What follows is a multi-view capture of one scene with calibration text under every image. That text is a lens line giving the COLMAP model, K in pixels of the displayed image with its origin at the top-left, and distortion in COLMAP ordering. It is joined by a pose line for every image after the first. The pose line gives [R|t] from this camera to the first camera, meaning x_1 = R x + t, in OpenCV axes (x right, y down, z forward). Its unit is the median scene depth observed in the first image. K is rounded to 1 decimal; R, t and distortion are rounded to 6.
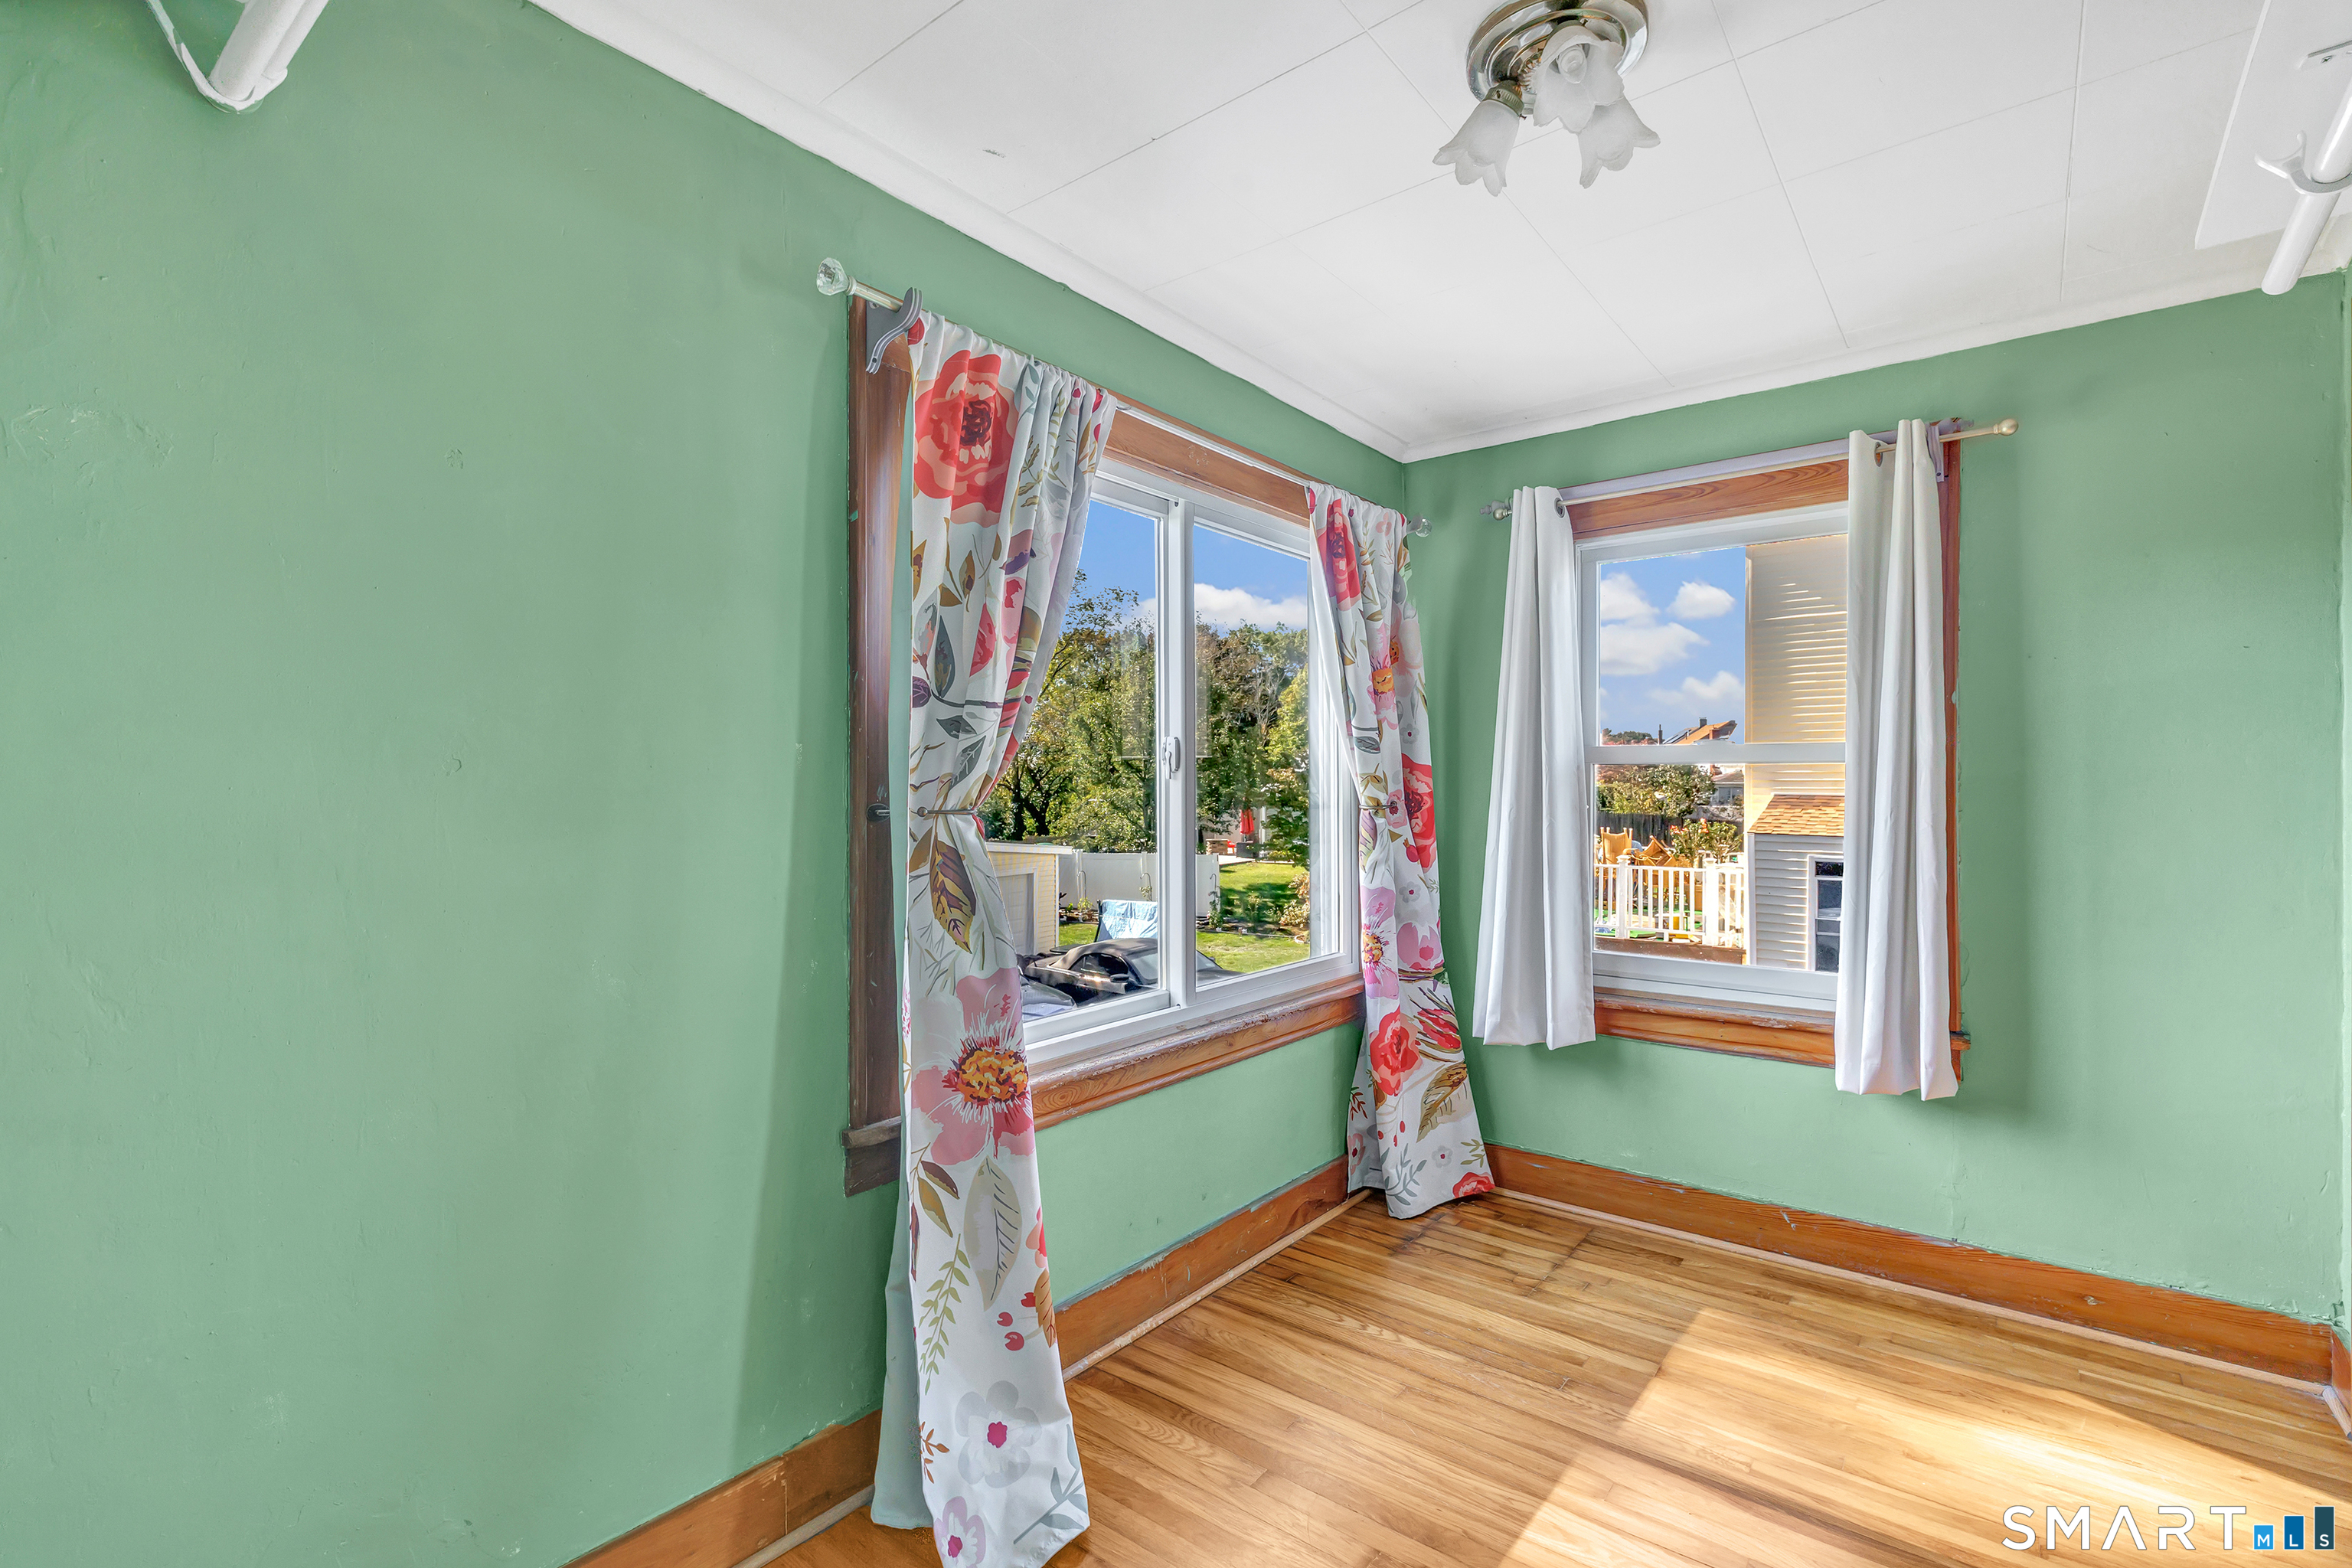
lens RADIAL K [[1058.4, 0, 1165.2], [0, 1058.4, 787.3], [0, 0, 1]] dist [0.002001, 0.000395]
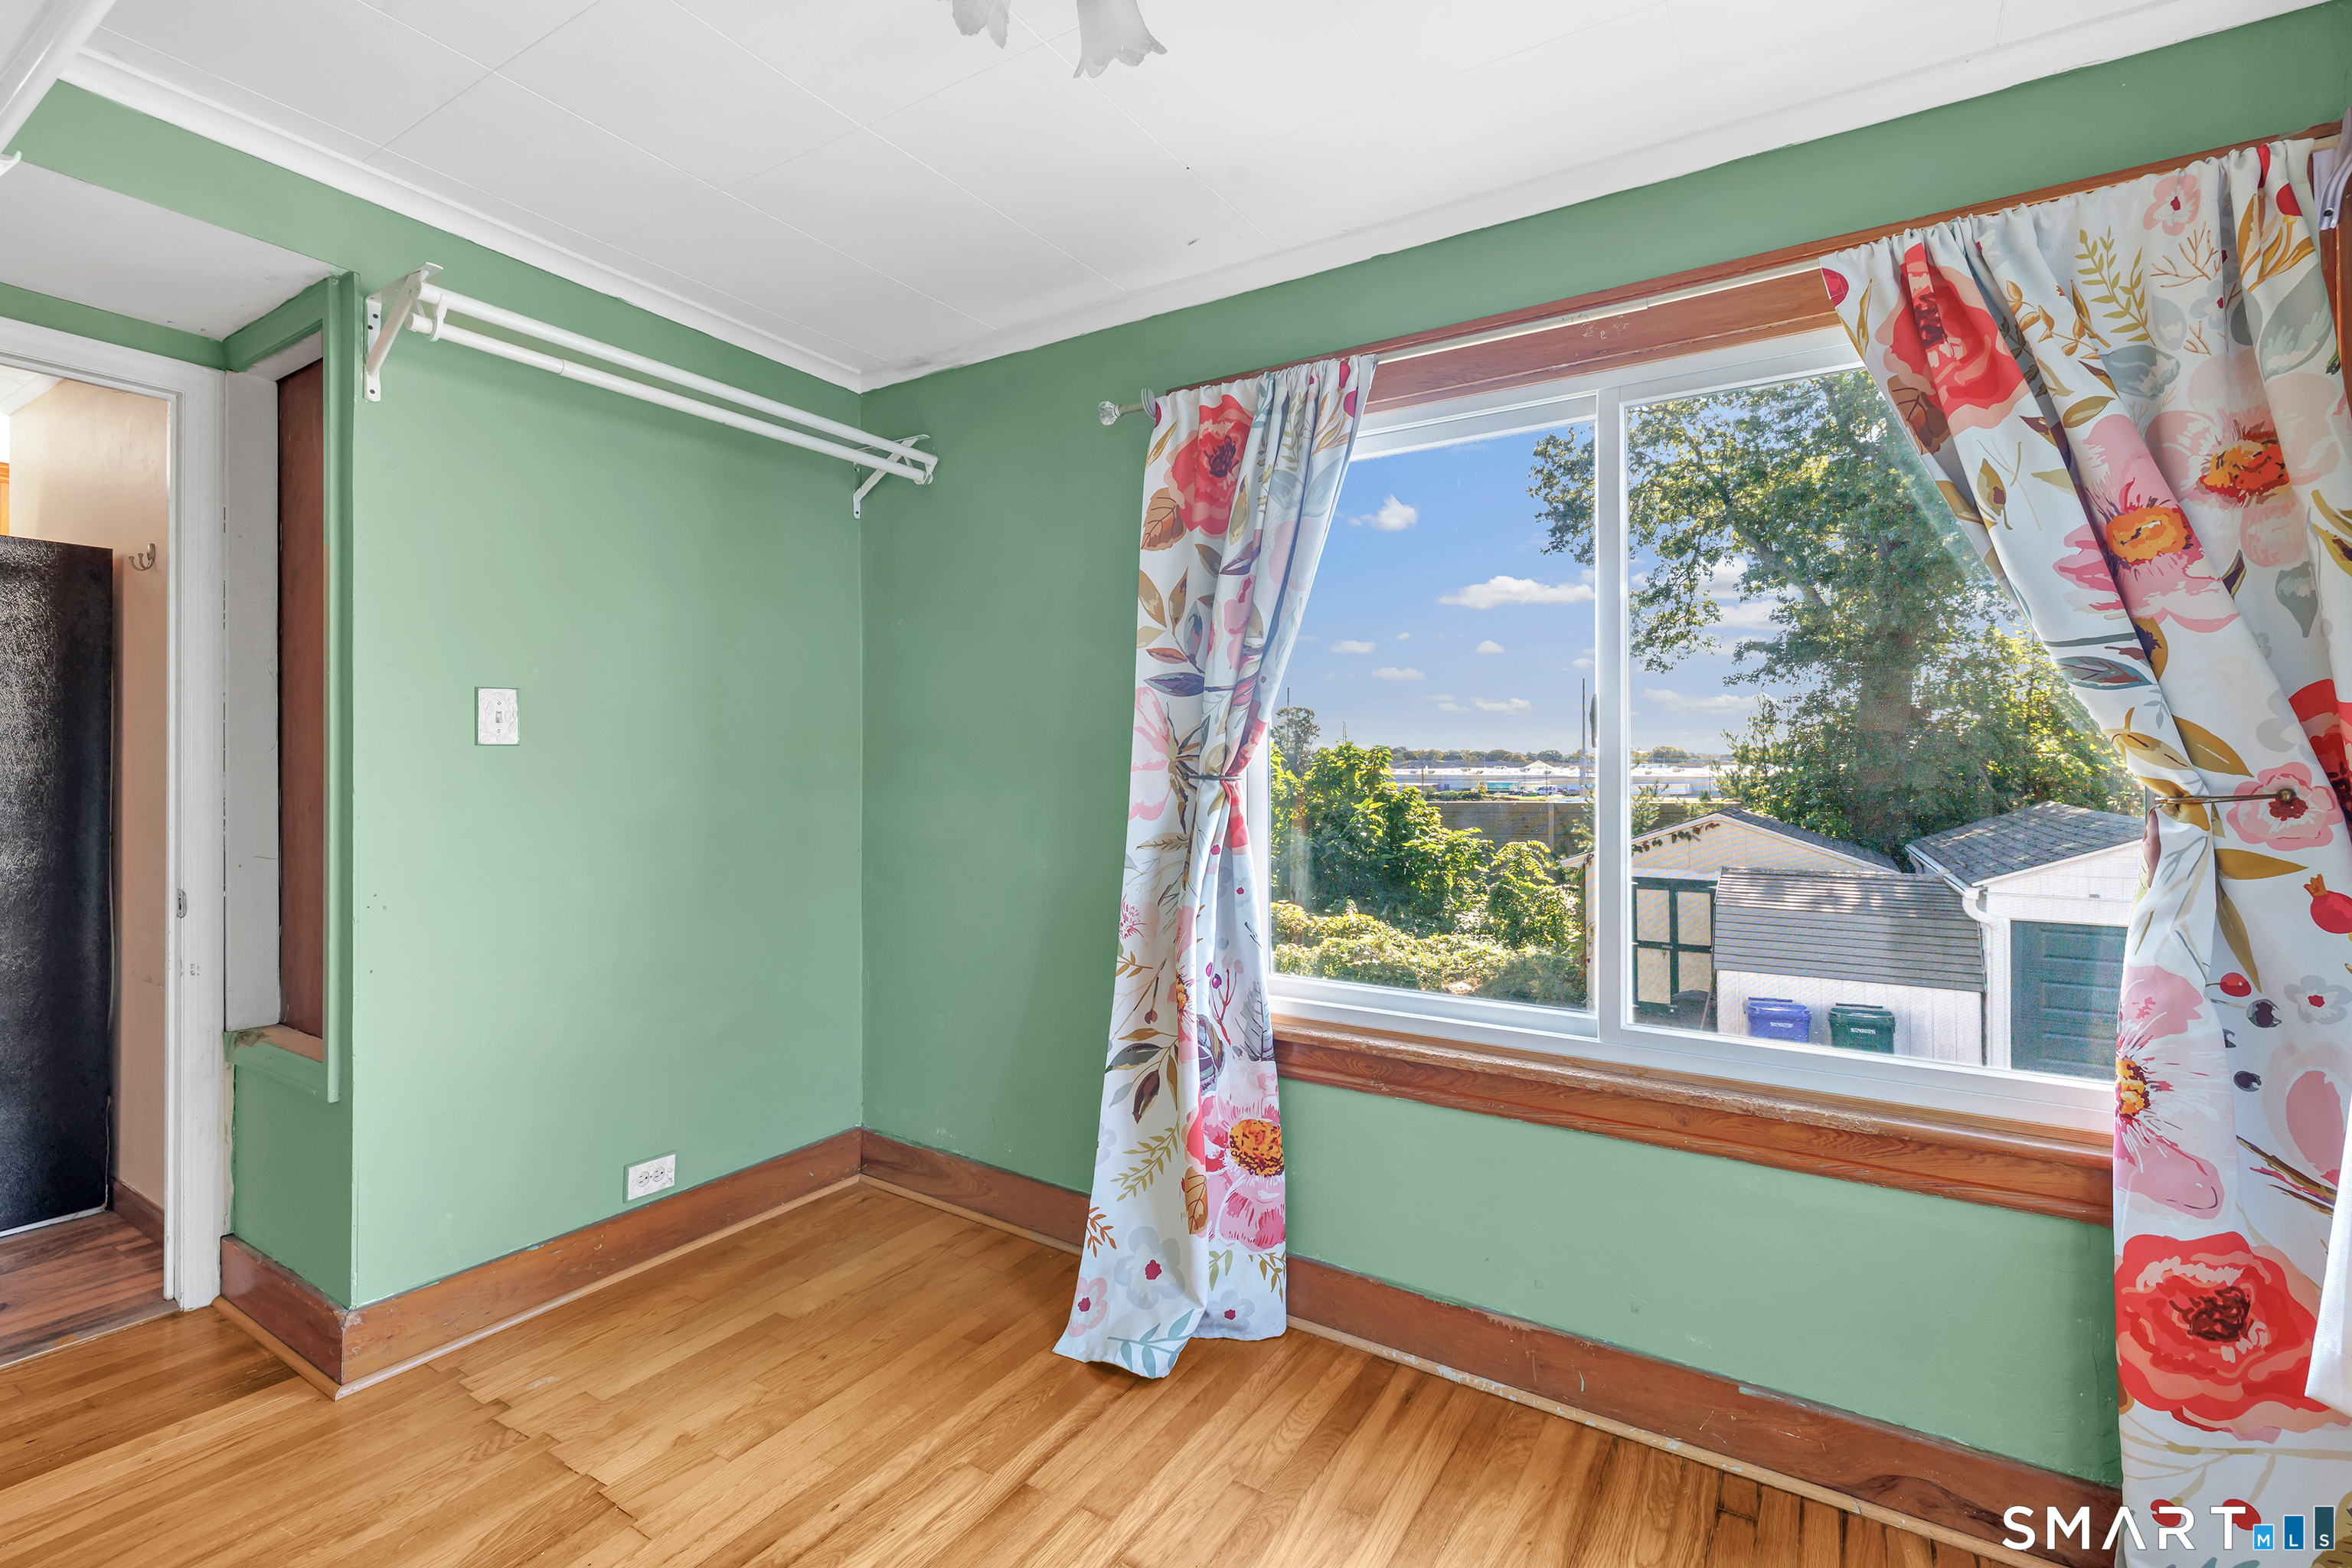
lens RADIAL K [[1046.6, 0, 1172.4], [0, 1046.6, 752.7], [0, 0, 1]] dist [0.010372, -0.000244]
pose [[0.122275, -0.008518, -0.992460, 0.784557], [-0.004170, 0.999950, -0.009096, 0.004505], [0.992487, 0.005251, 0.122234, 0.625418]]
